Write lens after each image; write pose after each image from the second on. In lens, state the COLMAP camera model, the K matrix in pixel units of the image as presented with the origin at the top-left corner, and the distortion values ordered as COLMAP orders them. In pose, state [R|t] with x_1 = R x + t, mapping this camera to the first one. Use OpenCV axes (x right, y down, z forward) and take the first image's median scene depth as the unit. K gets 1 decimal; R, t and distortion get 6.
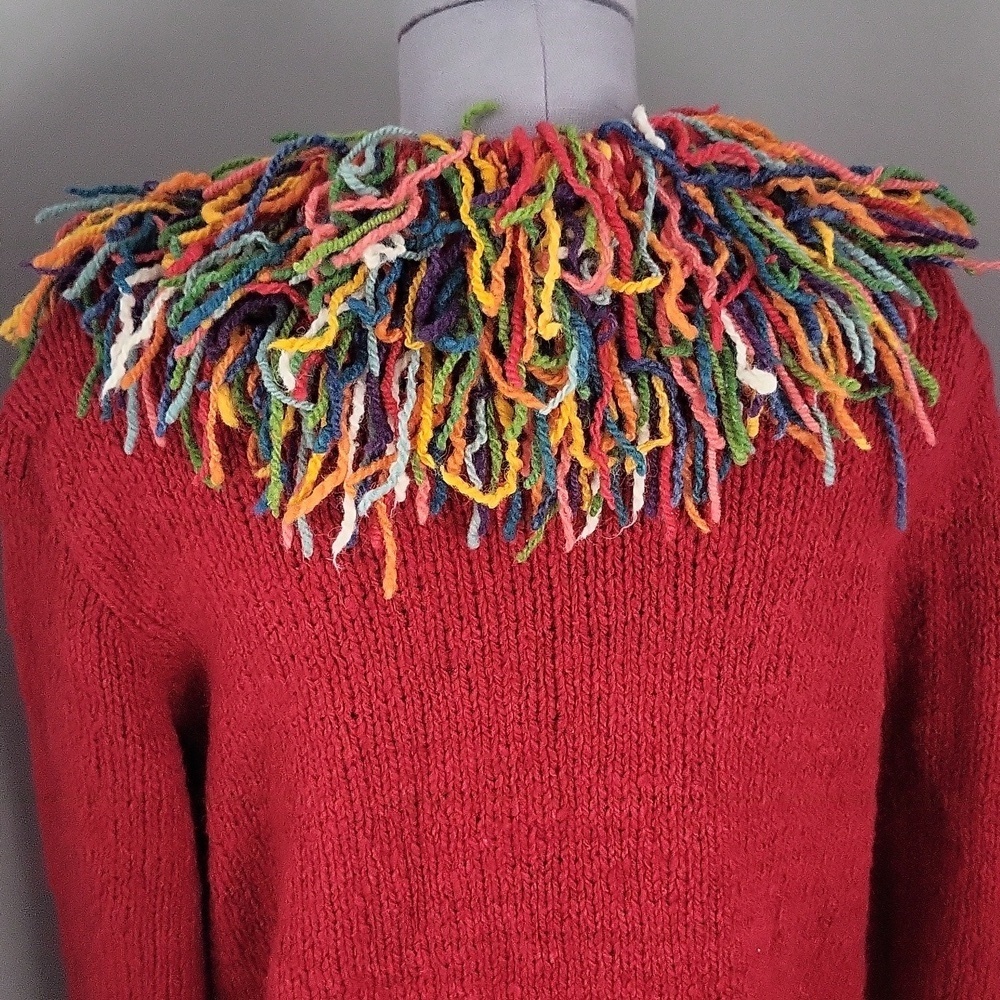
lens RADIAL K [[1618.9, 0, 546.1], [0, 1618.9, 498.9], [0, 0, 1]] dist [0.009281, 0.046565]
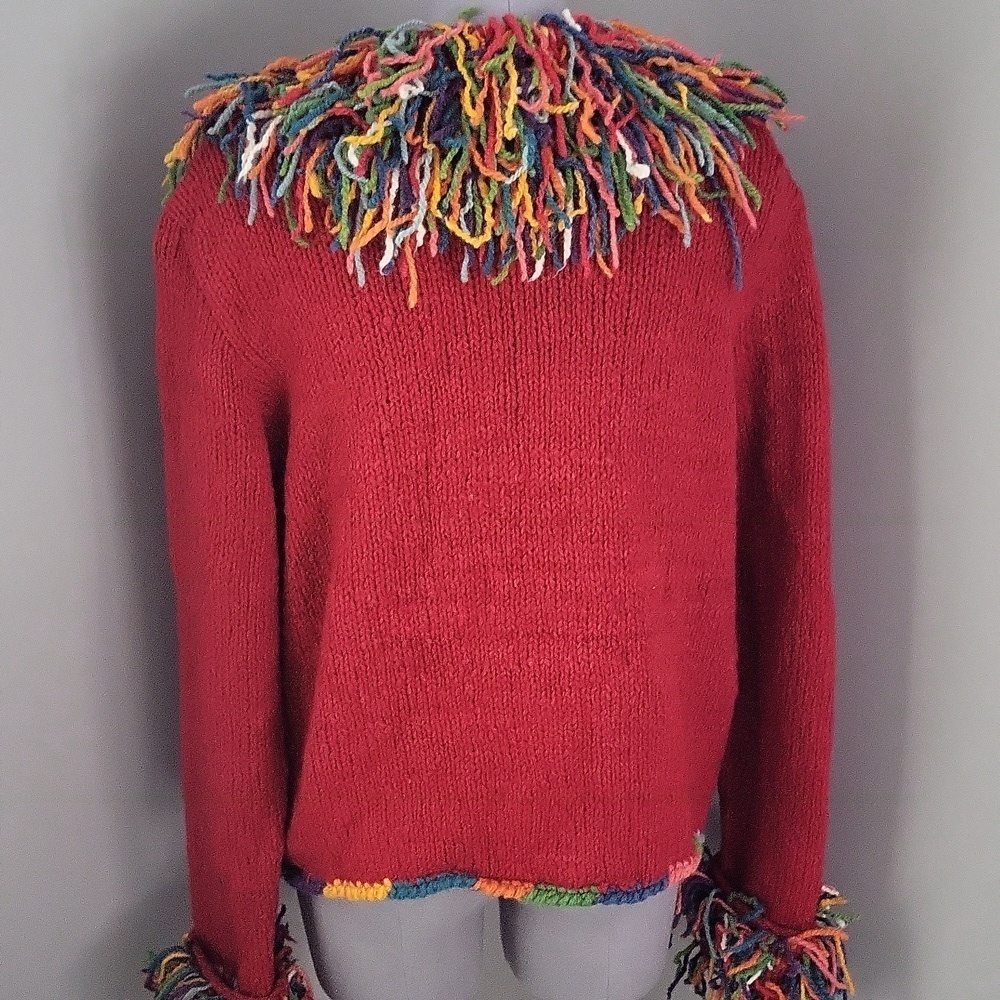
lens RADIAL K [[1602.4, 0, 520.5], [0, 1602.4, 512.4], [0, 0, 1]] dist [0.007070, 0.058141]
pose [[0.999995, -0.002953, -0.000864, 0.010842], [0.002896, 0.998195, -0.059984, 0.338202], [0.001040, 0.059981, 0.998199, -0.547144]]
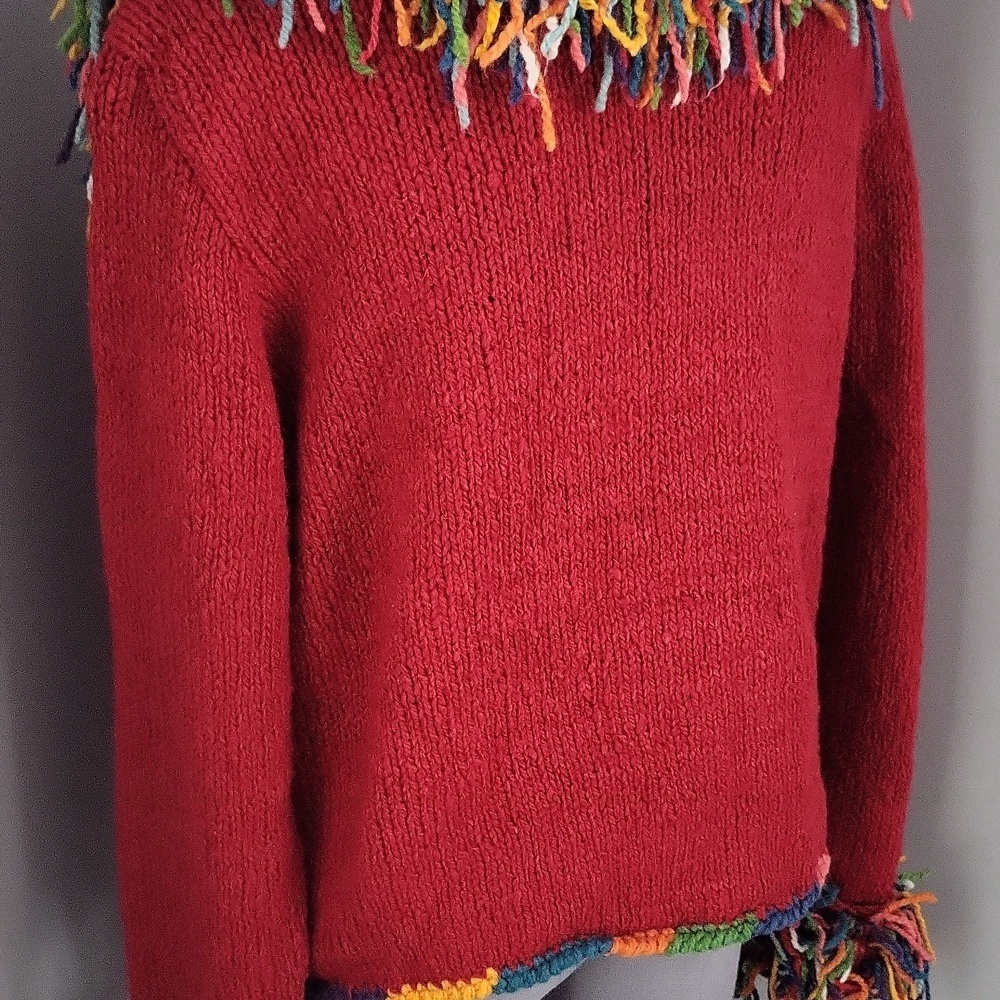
lens RADIAL K [[1605.0, 0, 500.0], [0, 1605.0, 500.0], [0, 0, 1]] dist [-0.004695, 0.130194]
pose [[0.935913, -0.150712, 0.318358, -0.479457], [0.163847, 0.986376, -0.014724, 0.285980], [-0.311802, 0.065942, 0.947856, -0.008046]]
